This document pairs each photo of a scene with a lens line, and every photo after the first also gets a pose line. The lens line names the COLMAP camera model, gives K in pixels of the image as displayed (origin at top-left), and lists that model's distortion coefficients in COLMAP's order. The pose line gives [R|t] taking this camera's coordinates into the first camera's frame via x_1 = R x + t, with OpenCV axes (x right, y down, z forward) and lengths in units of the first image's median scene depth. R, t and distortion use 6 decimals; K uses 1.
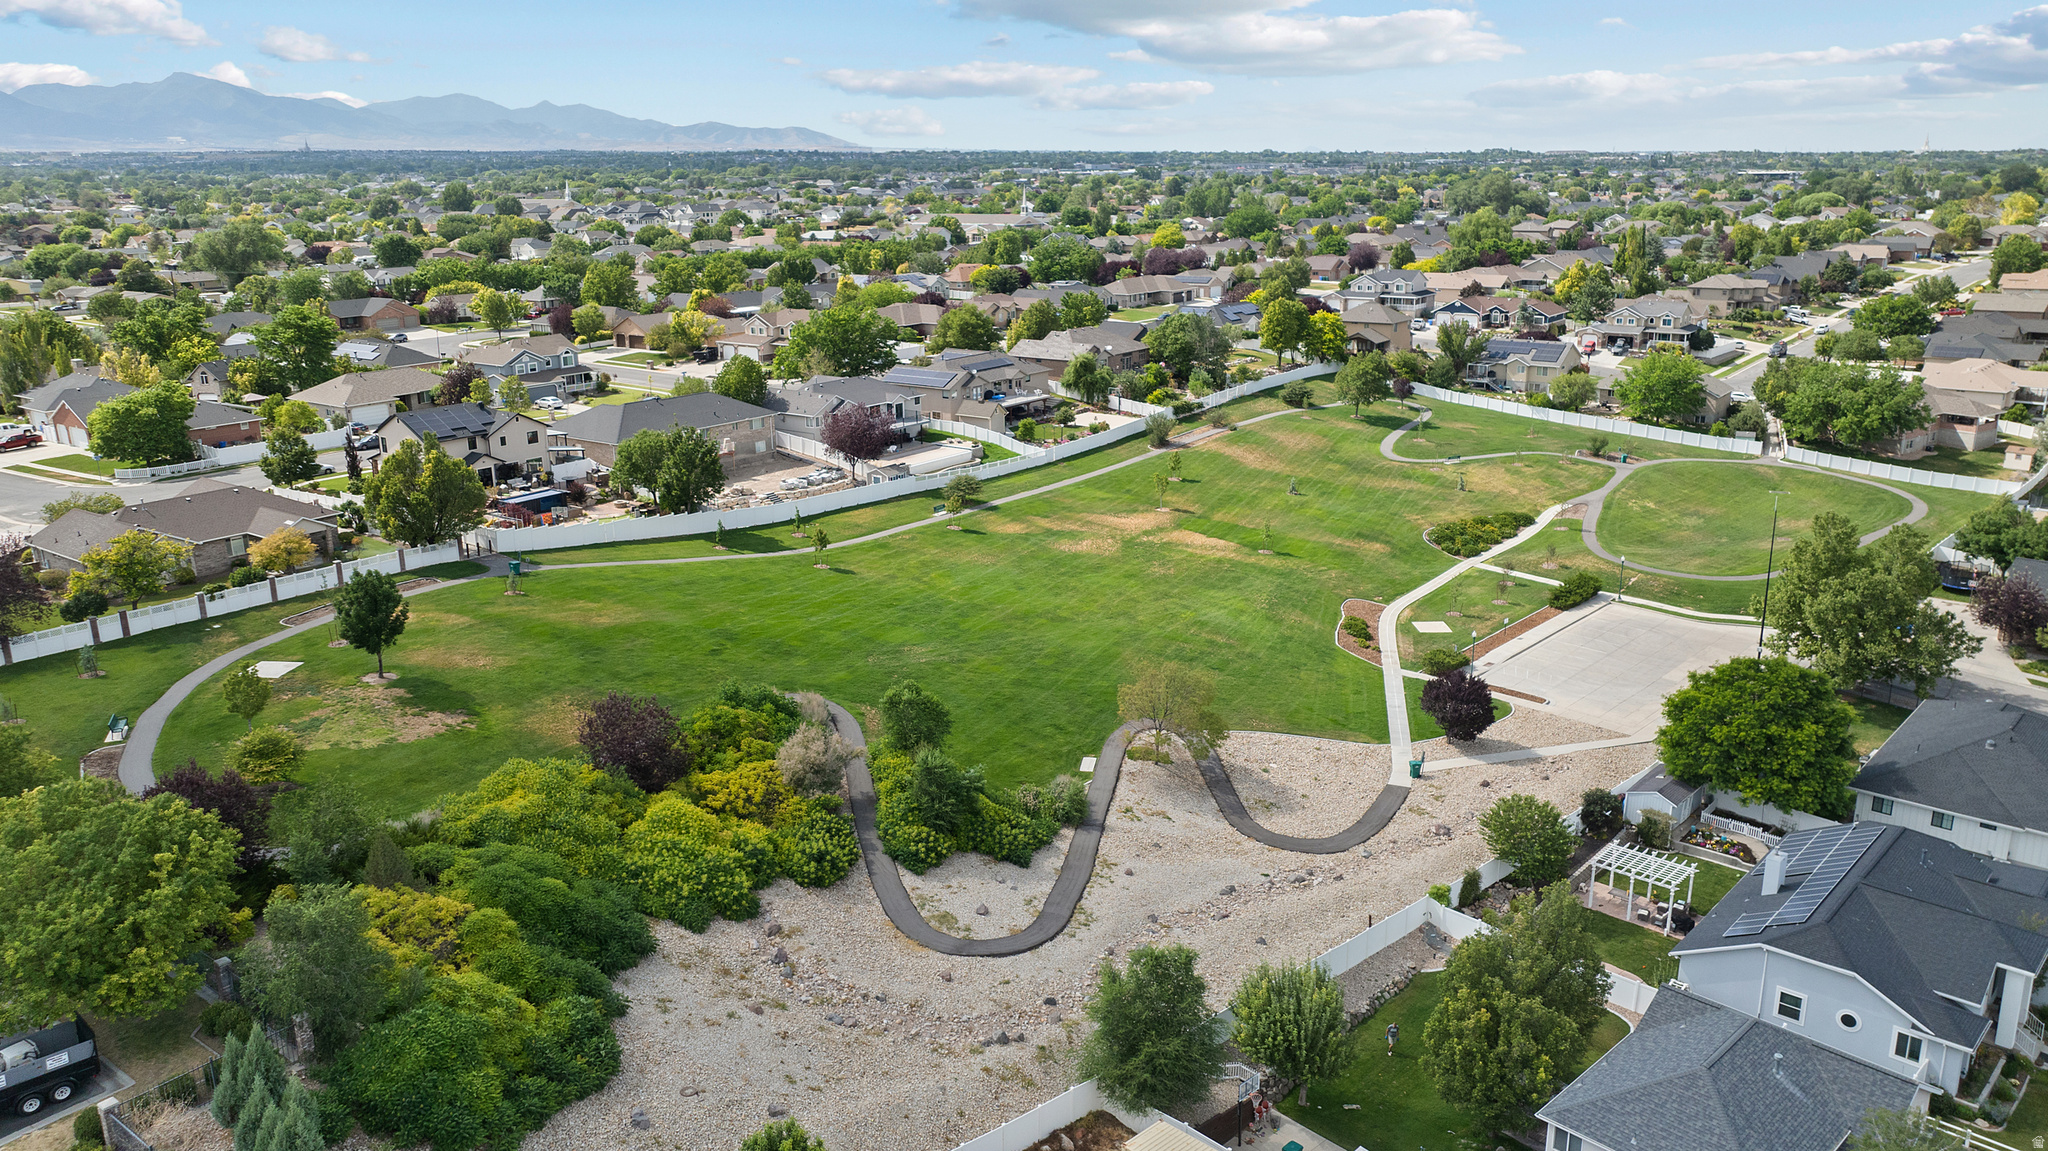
lens RADIAL K [[1459.7, 0, 1029.3], [0, 1459.7, 571.1], [0, 0, 1]] dist [-0.034373, 0.027804]
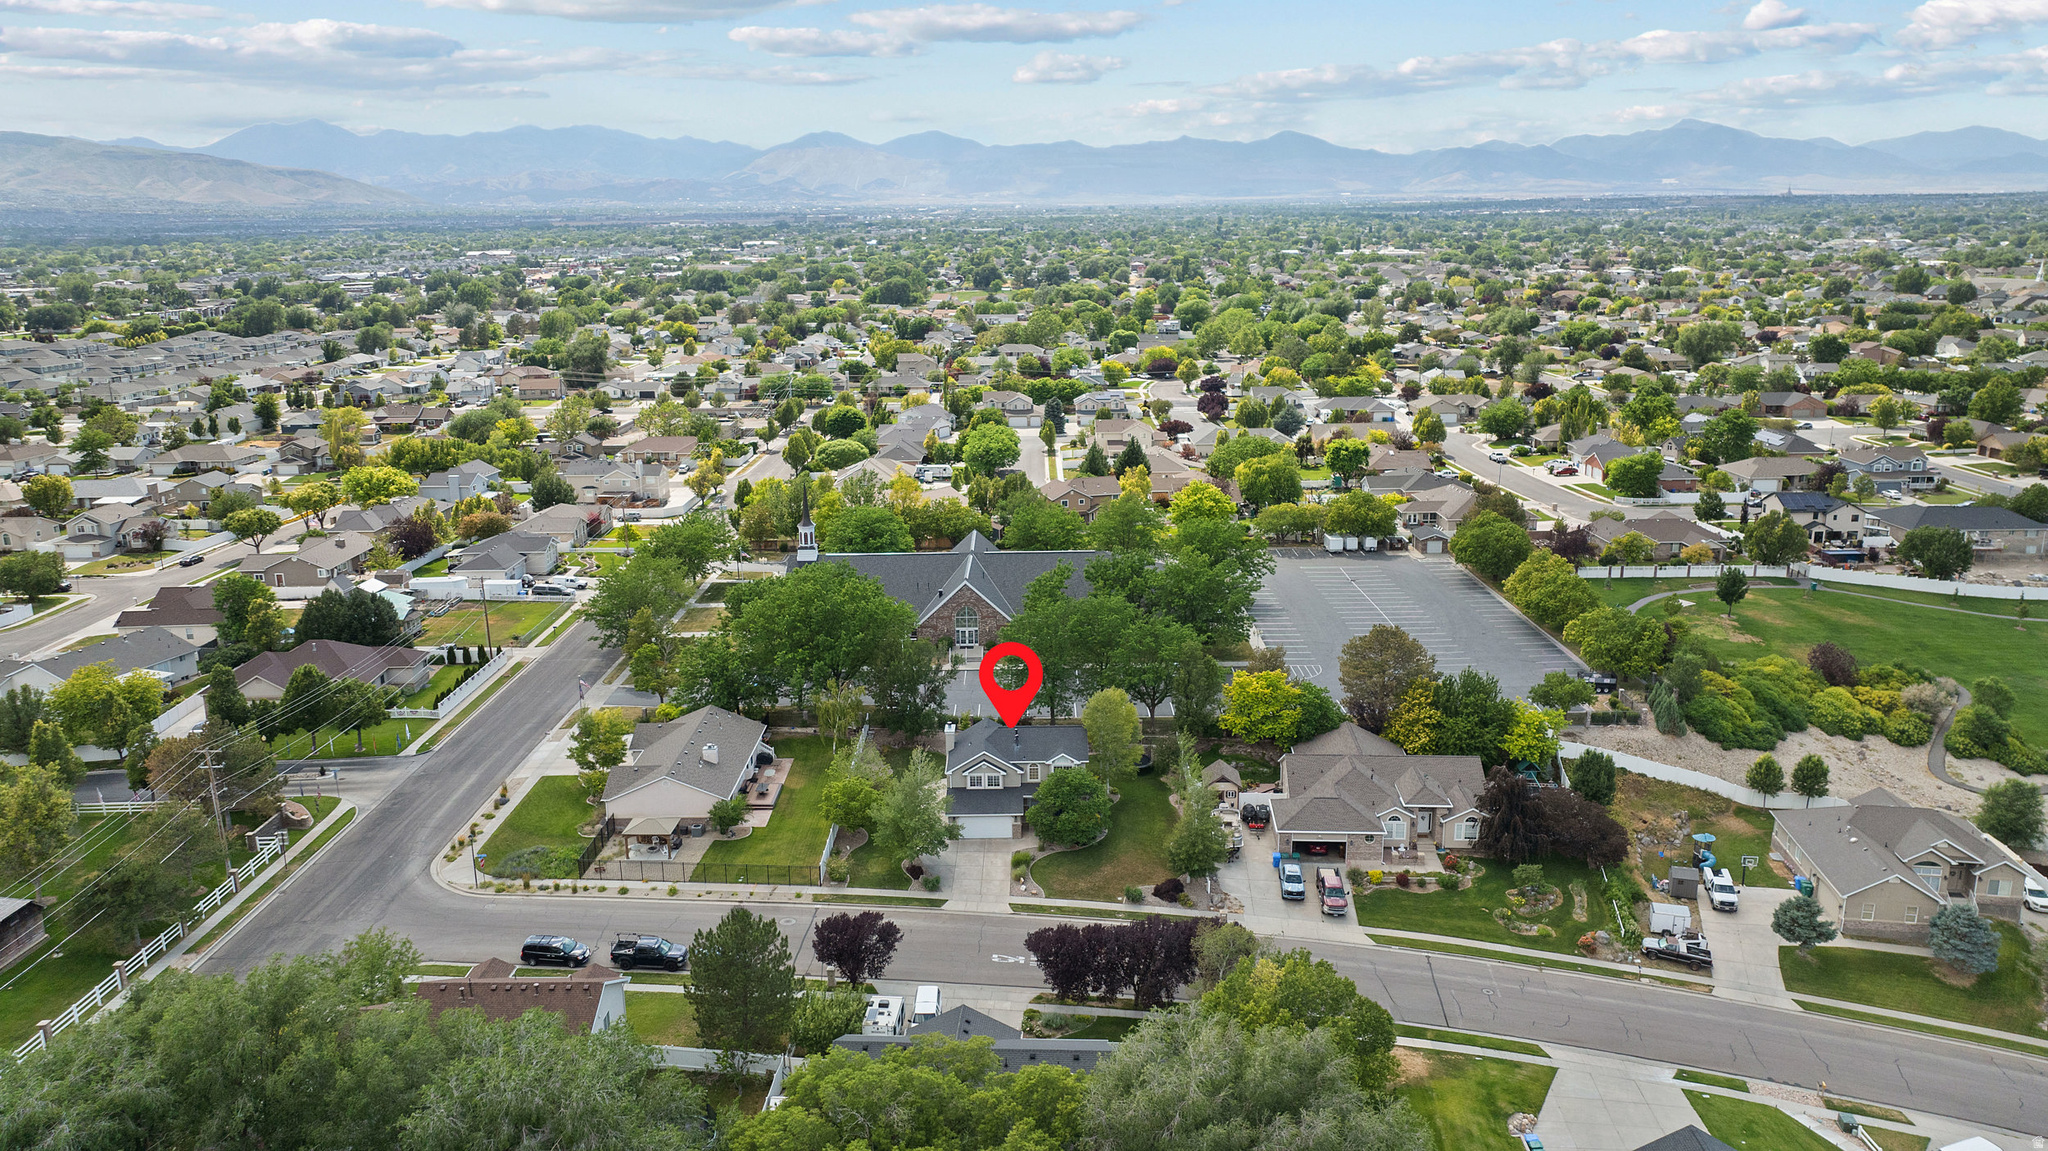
lens RADIAL K [[1459.7, 0, 1029.3], [0, 1459.7, 571.1], [0, 0, 1]] dist [-0.034373, 0.027804]
pose [[0.607896, 0.193640, -0.770043, 0.359383], [-0.210547, 0.974401, 0.078817, 0.034337], [0.765593, 0.114217, 0.633105, -0.740546]]
